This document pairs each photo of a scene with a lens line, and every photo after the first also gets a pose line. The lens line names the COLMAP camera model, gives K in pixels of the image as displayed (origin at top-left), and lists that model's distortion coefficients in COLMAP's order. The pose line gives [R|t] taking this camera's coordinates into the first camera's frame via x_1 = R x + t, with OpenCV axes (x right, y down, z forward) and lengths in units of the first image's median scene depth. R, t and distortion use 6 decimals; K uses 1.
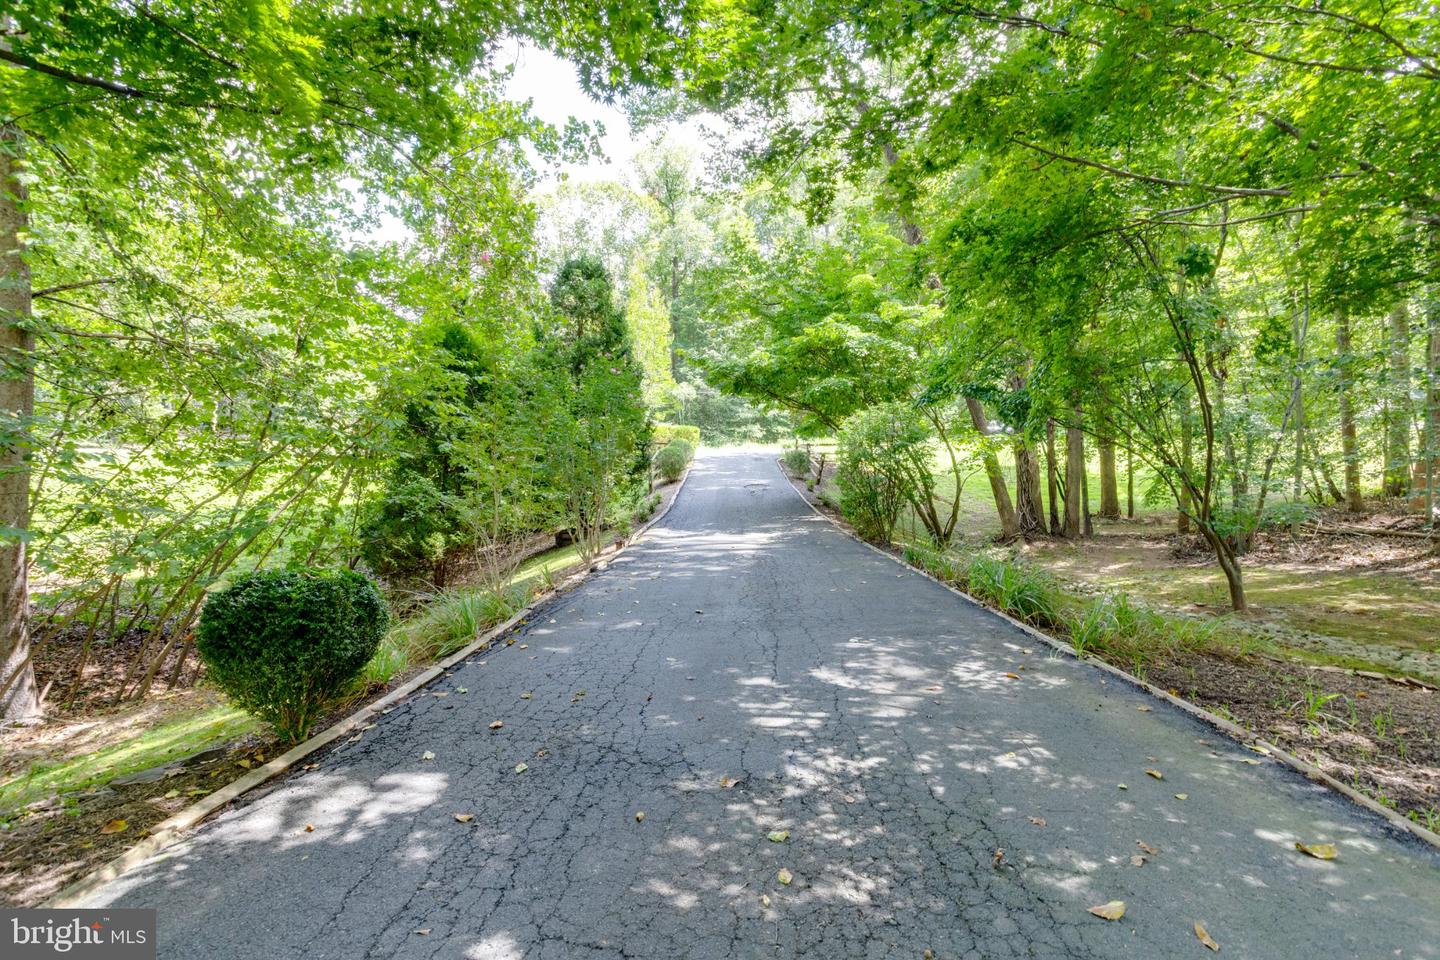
lens RADIAL K [[697.5, 0, 720.0], [0, 697.5, 480.0], [0, 0, 1]] dist [-0.035260, 0.036166]
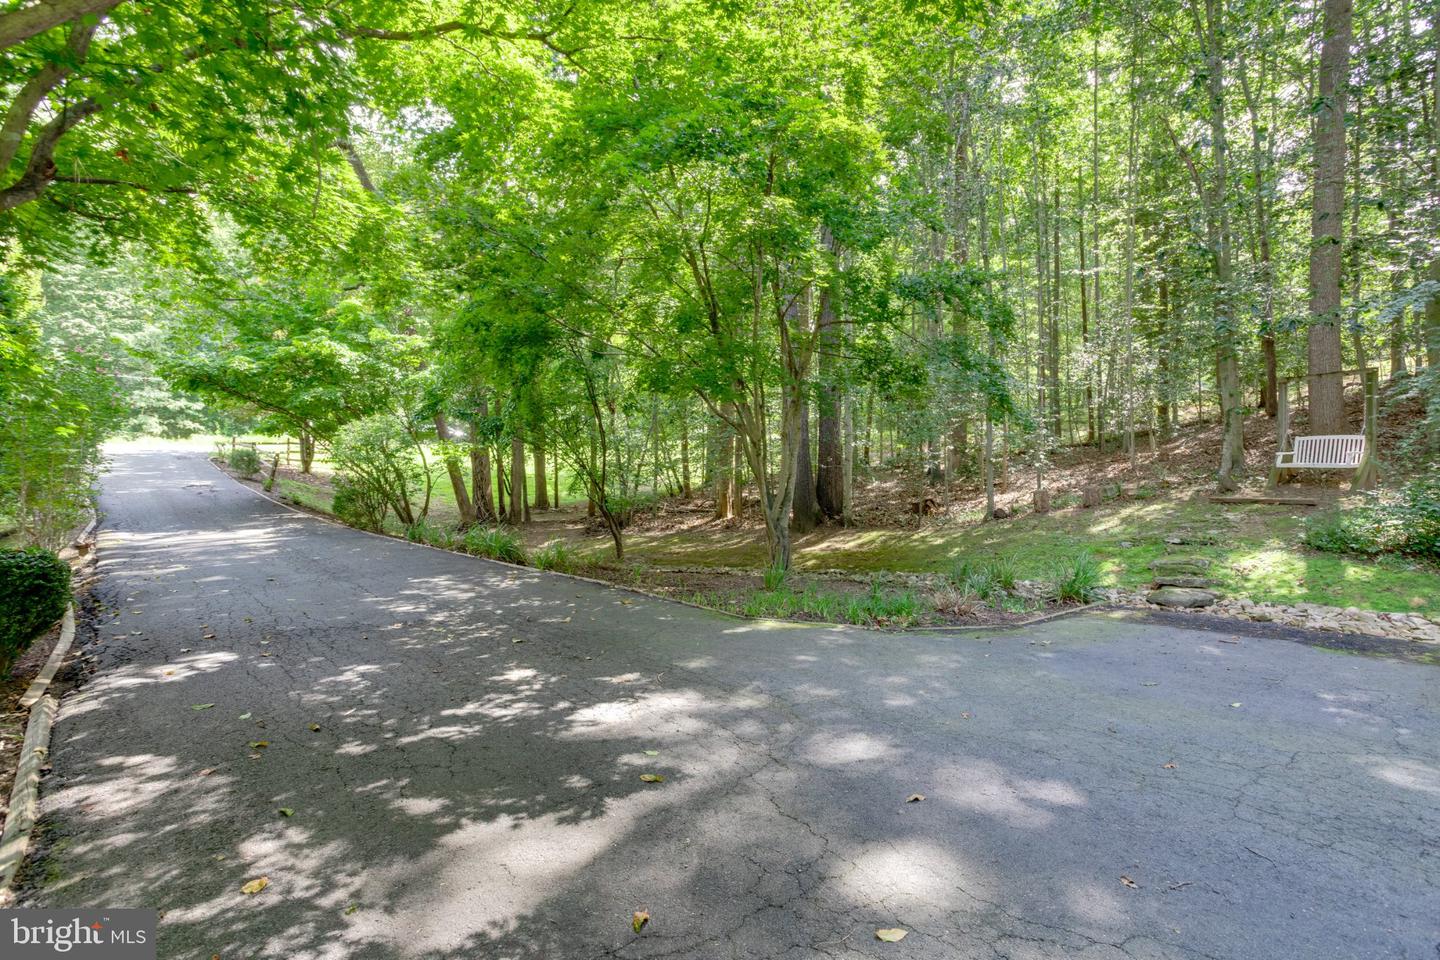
lens RADIAL K [[688.5, 0, 738.9], [0, 688.5, 459.4], [0, 0, 1]] dist [-0.044381, 0.035313]
pose [[0.697001, 0.012144, 0.716968, -0.106213], [0.010409, 0.999580, -0.027051, 0.002671], [-0.716995, 0.026318, 0.696581, -0.163822]]
